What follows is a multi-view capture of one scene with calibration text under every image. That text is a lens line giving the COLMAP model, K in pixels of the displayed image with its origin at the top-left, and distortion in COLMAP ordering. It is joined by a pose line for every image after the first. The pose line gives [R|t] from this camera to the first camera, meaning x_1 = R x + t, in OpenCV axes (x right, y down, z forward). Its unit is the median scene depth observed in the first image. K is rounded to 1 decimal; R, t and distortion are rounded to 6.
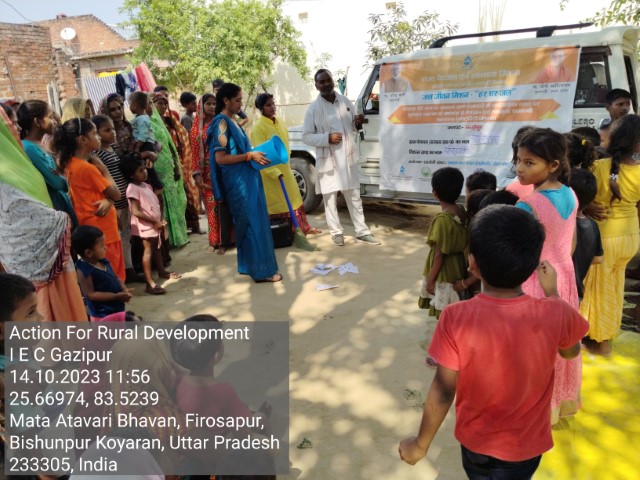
lens RADIAL K [[510.7, 0, 337.7], [0, 510.7, 239.9], [0, 0, 1]] dist [0.008004, -0.058856]
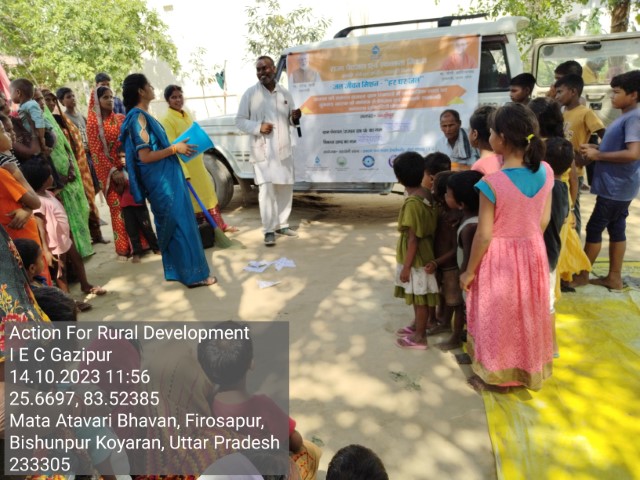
lens RADIAL K [[510.7, 0, 337.7], [0, 510.7, 239.9], [0, 0, 1]] dist [0.008004, -0.058856]
pose [[0.965986, -0.090565, 0.242217, -0.100497], [0.088965, 0.995880, 0.017559, 0.003335], [-0.242809, 0.004587, 0.970063, 0.026936]]
